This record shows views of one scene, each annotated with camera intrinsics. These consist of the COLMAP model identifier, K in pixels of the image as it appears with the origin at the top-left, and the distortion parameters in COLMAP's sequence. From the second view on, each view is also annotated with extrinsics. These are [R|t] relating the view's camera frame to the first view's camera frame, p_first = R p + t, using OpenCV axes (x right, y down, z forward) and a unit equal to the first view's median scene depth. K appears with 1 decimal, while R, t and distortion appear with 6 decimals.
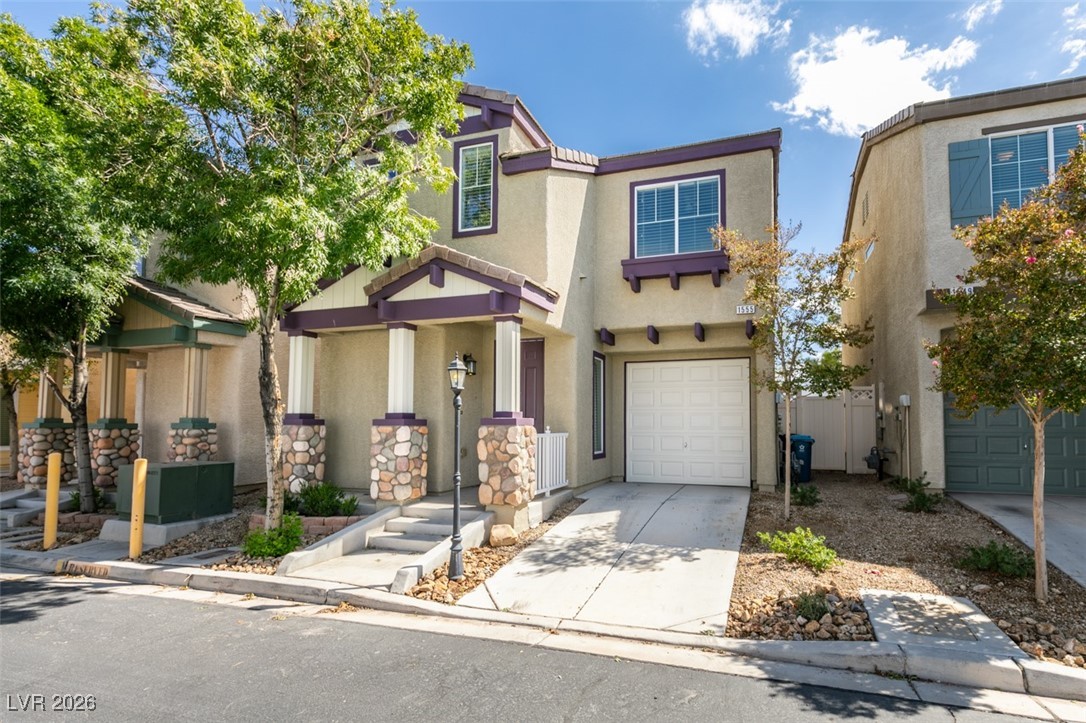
lens RADIAL K [[485.8, 0, 542.2], [0, 485.8, 364.3], [0, 0, 1]] dist [0.004421, -0.000490]
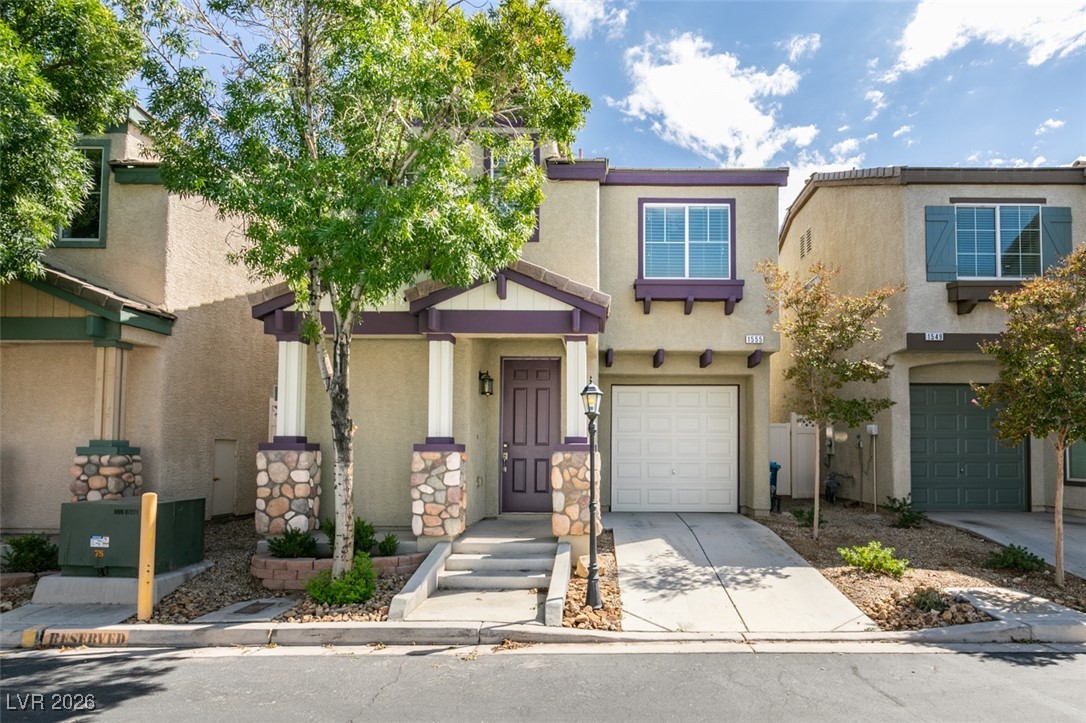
lens RADIAL K [[574.6, 0, 542.9], [0, 574.6, 381.7], [0, 0, 1]] dist [-0.001431, -0.001117]
pose [[0.959514, 0.036572, 0.279276, -0.429829], [-0.037506, 0.999294, -0.001998, -0.005315], [-0.279152, -0.008557, 0.960209, -0.050745]]
